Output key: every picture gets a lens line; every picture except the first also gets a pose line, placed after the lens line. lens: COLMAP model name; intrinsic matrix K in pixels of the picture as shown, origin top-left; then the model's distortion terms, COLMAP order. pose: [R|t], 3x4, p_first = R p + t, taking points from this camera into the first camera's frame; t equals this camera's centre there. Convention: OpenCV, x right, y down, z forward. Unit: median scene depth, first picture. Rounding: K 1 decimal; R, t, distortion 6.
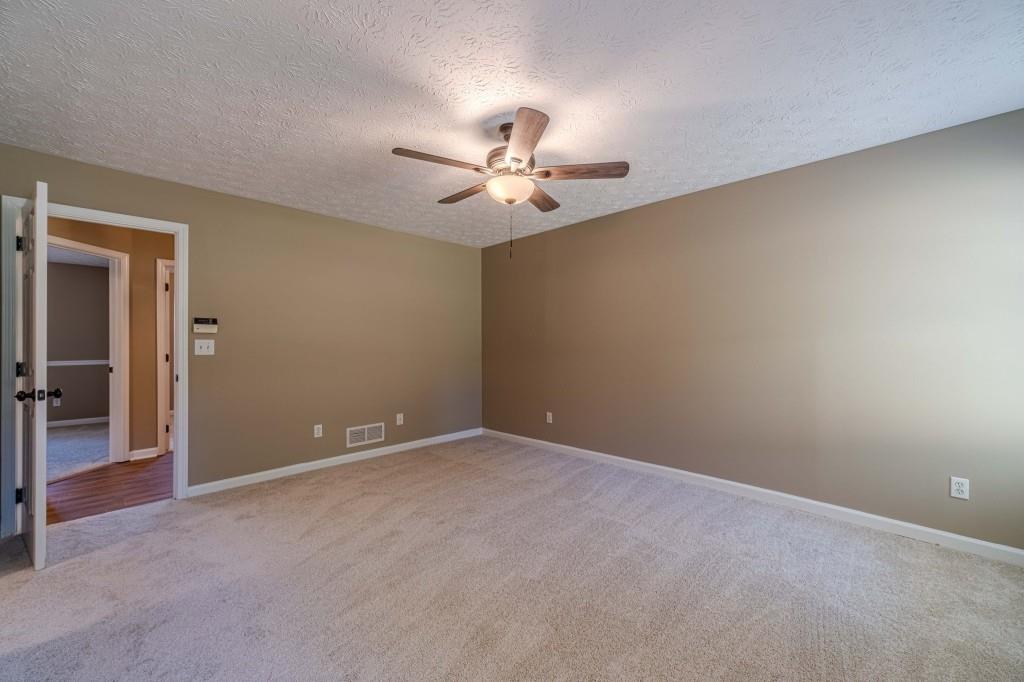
lens RADIAL K [[395.7, 0, 508.7], [0, 395.7, 339.0], [0, 0, 1]] dist [-0.000492, 0.000104]
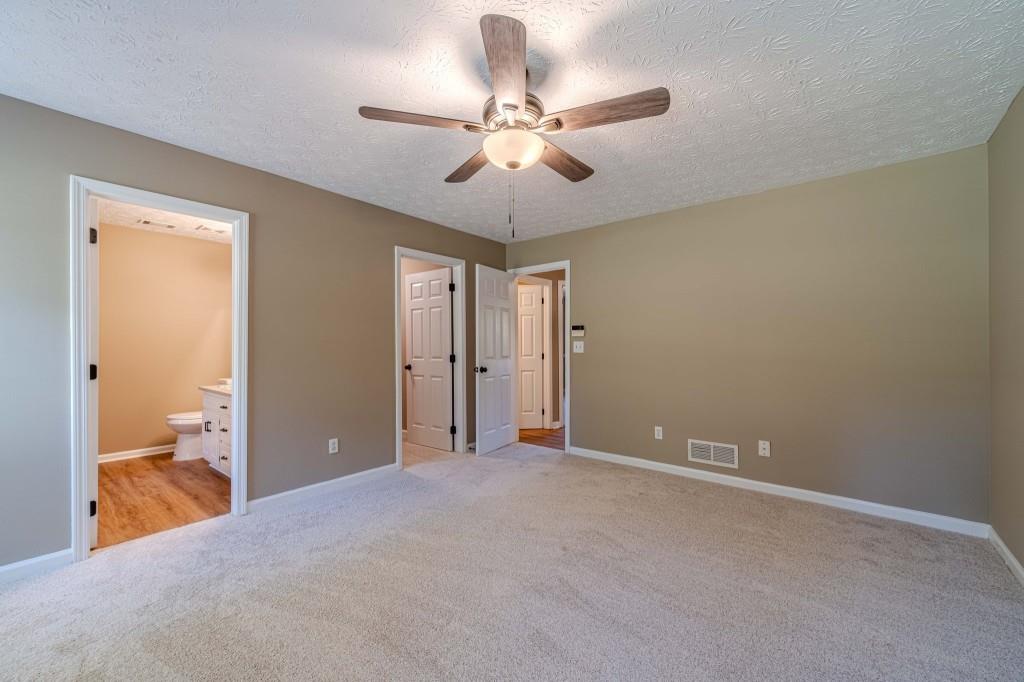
lens RADIAL K [[395.7, 0, 511.7], [0, 395.7, 342.0], [0, 0, 1]] dist [-0.000492, 0.000104]
pose [[0.105079, 0.000360, -0.994464, 0.548414], [0.009714, 0.999952, 0.001389, -0.000690], [0.994416, -0.009806, 0.105071, 0.625063]]
